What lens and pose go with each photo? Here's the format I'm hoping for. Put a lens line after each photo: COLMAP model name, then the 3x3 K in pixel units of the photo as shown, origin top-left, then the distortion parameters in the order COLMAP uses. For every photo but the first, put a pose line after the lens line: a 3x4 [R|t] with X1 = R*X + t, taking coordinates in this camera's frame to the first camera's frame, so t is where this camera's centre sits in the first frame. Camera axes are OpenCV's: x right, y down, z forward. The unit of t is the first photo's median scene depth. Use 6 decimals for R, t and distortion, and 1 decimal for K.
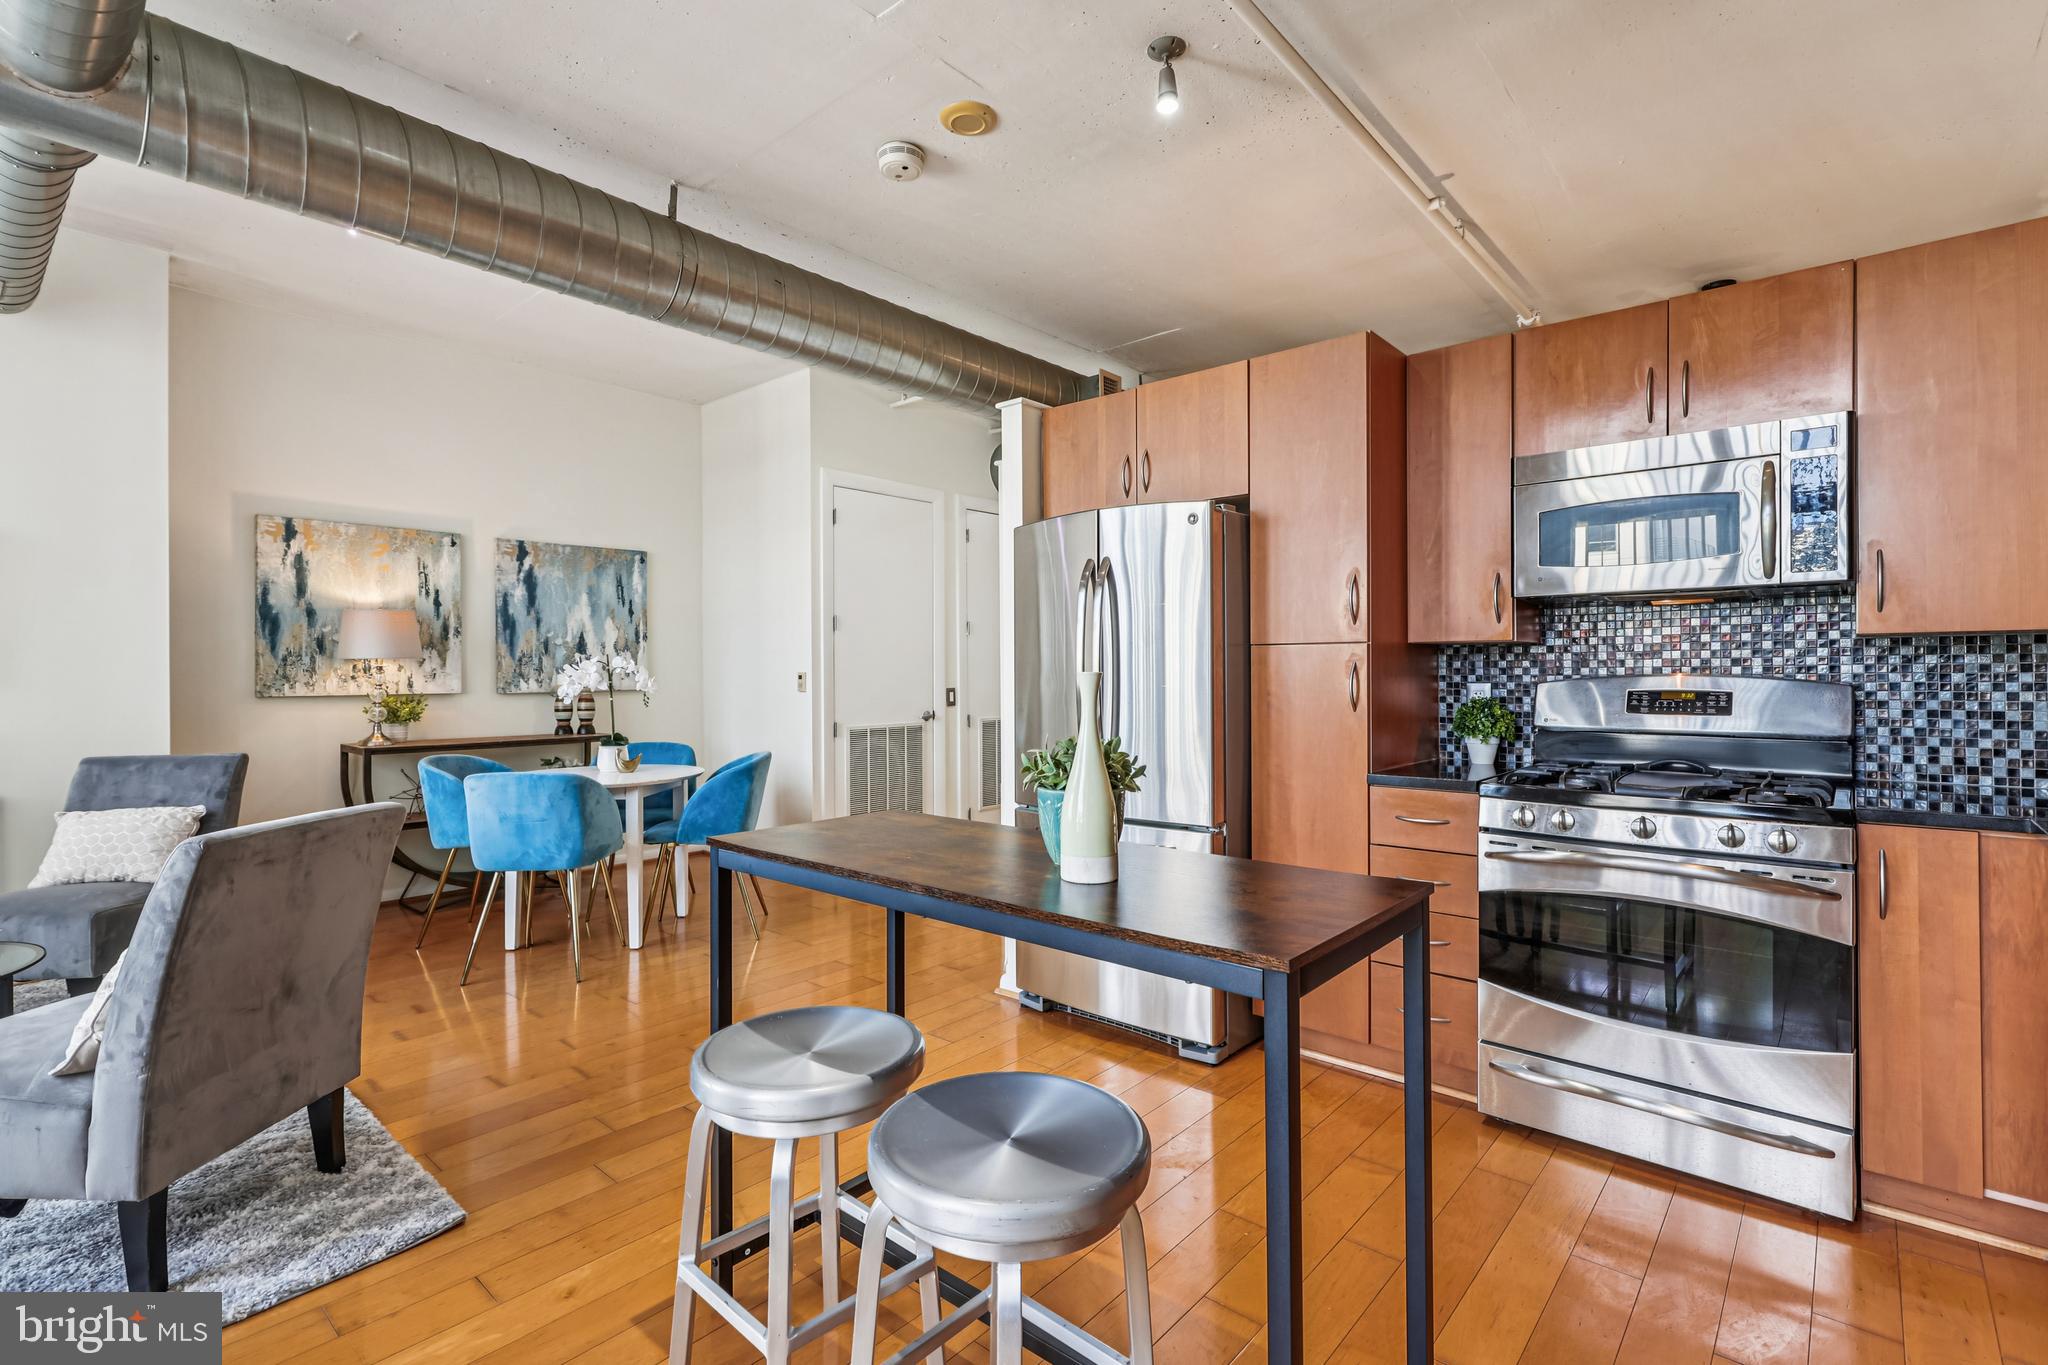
lens RADIAL K [[941.6, 0, 1033.7], [0, 941.6, 674.0], [0, 0, 1]] dist [0.002108, -0.000232]
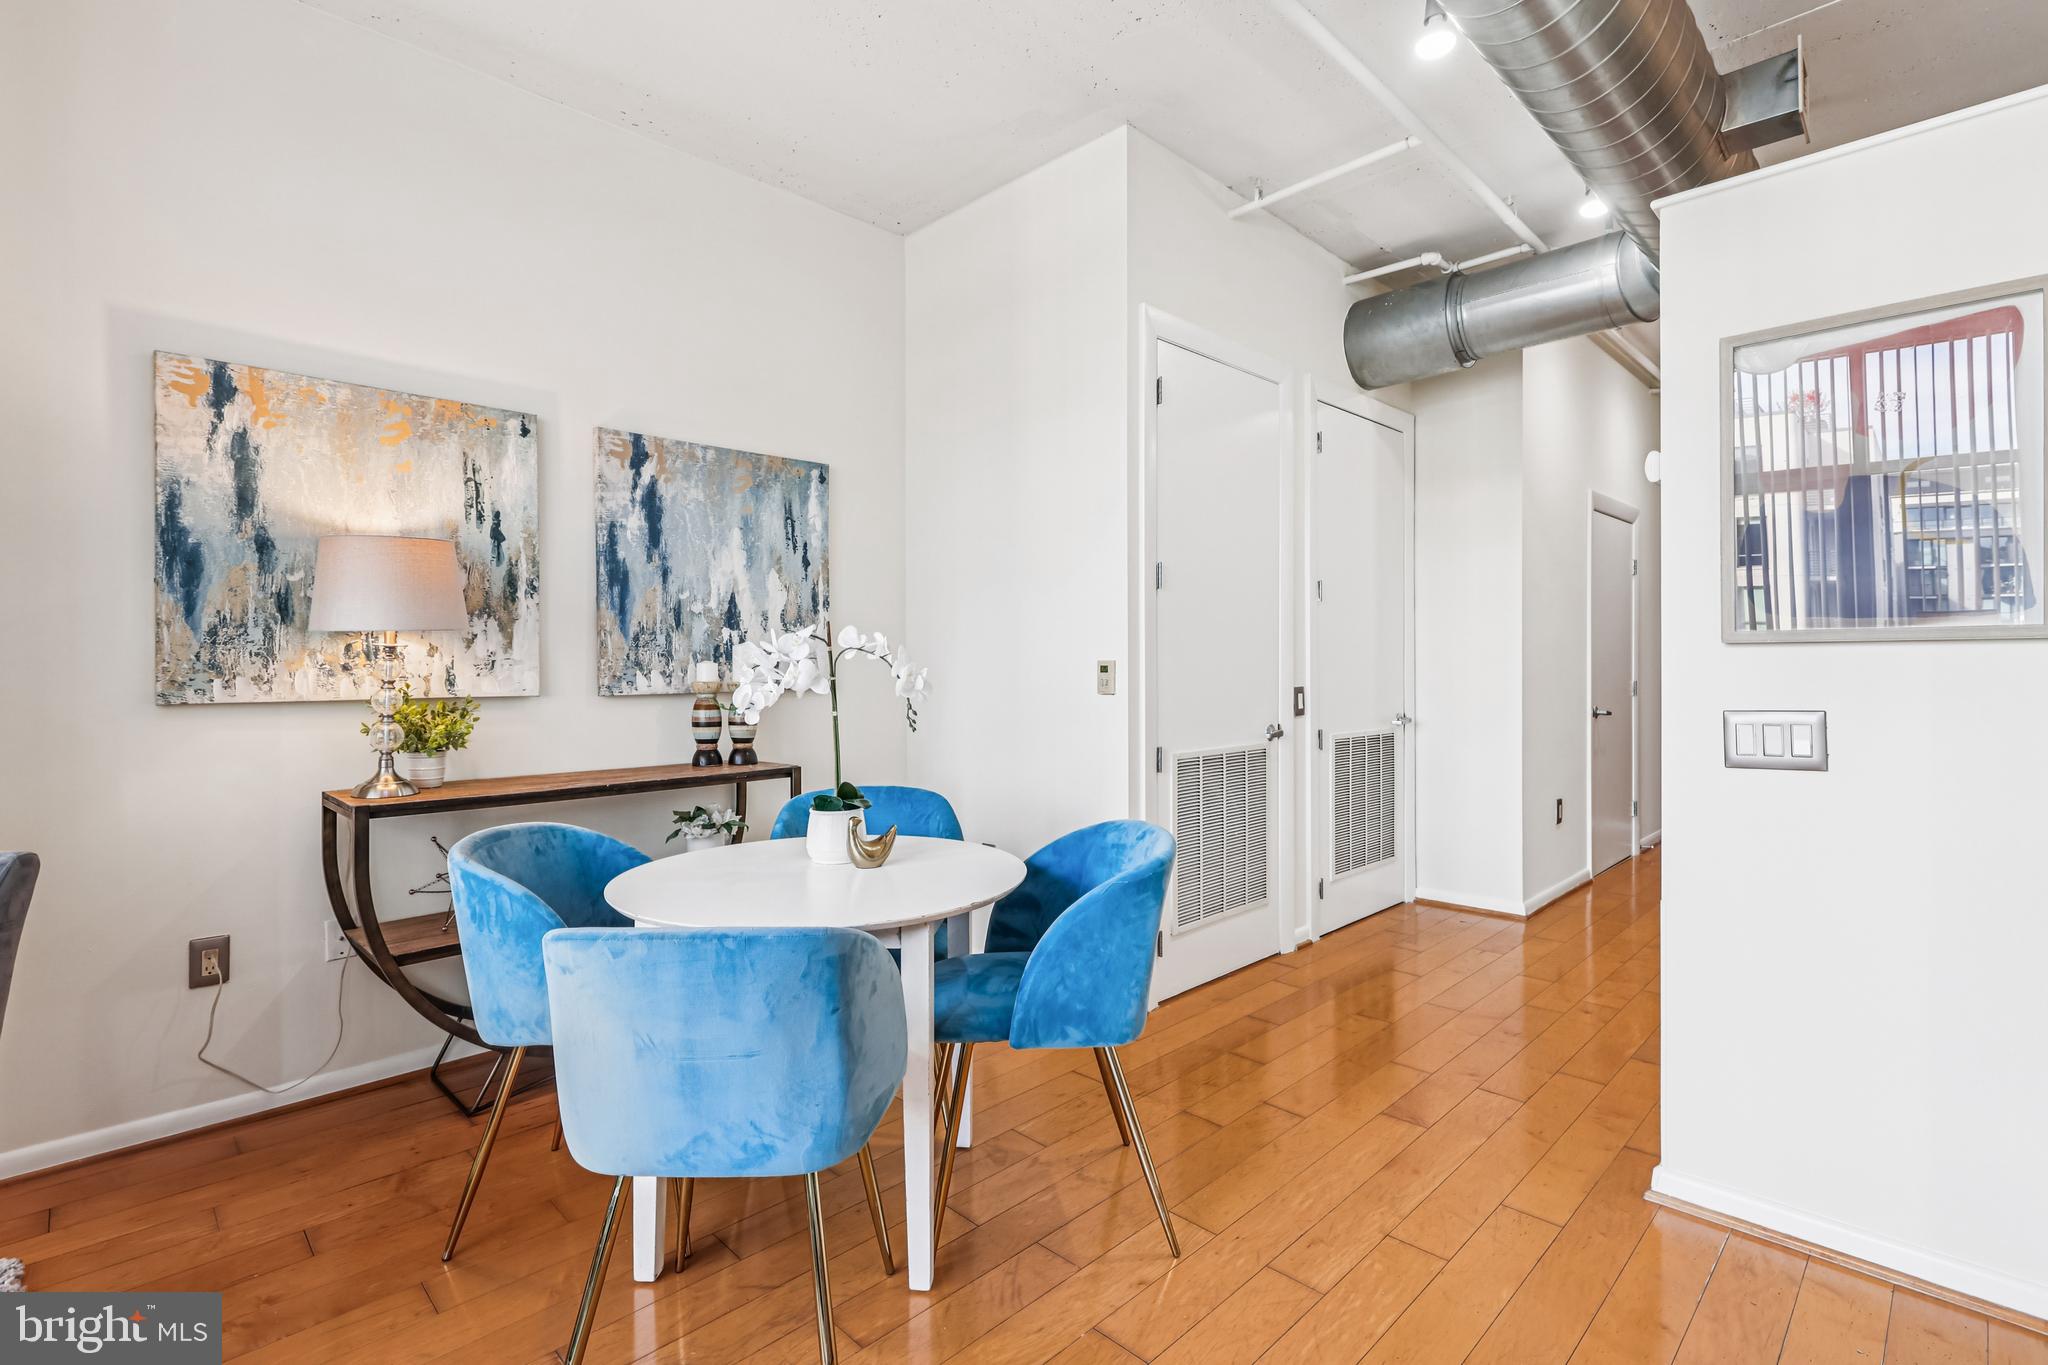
lens RADIAL K [[952.0, 0, 1037.2], [0, 952.0, 675.1], [0, 0, 1]] dist [-0.000588, -0.000144]
pose [[0.997770, 0.002139, -0.066710, -0.273613], [-0.001566, 0.999961, 0.008634, 0.002496], [0.066725, -0.008511, 0.997735, 0.454456]]
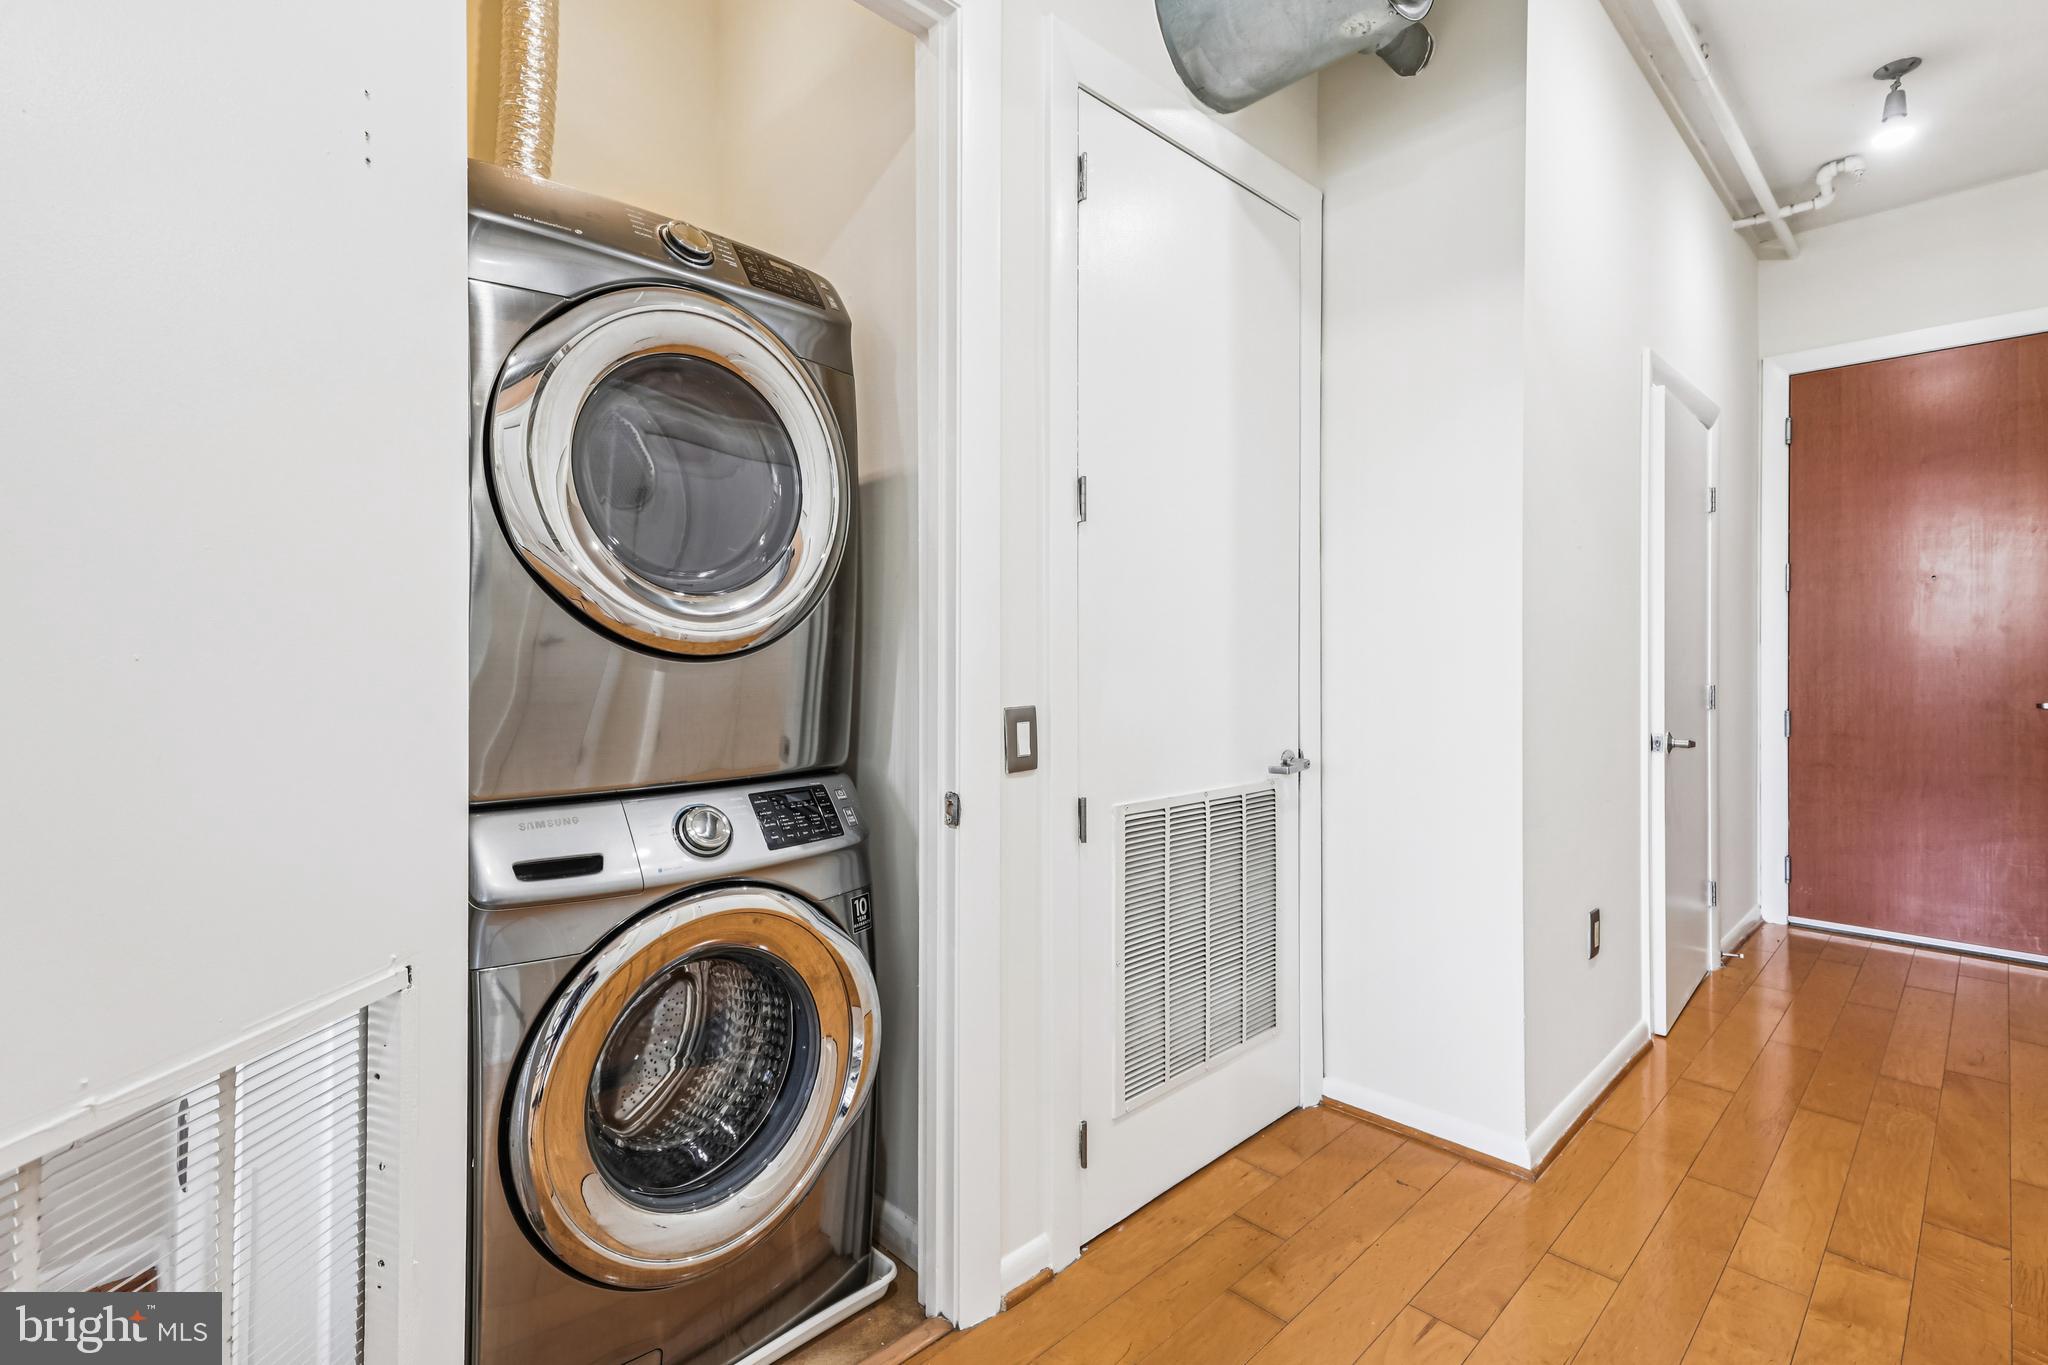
lens RADIAL K [[954.4, 0, 1030.0], [0, 954.4, 655.5], [0, 0, 1]] dist [0.017560, -0.000766]
pose [[0.997026, 0.006983, -0.076755, -0.079727], [-0.006883, 0.999975, 0.001565, -0.001300], [0.076764, -0.001032, 0.997049, 0.899413]]
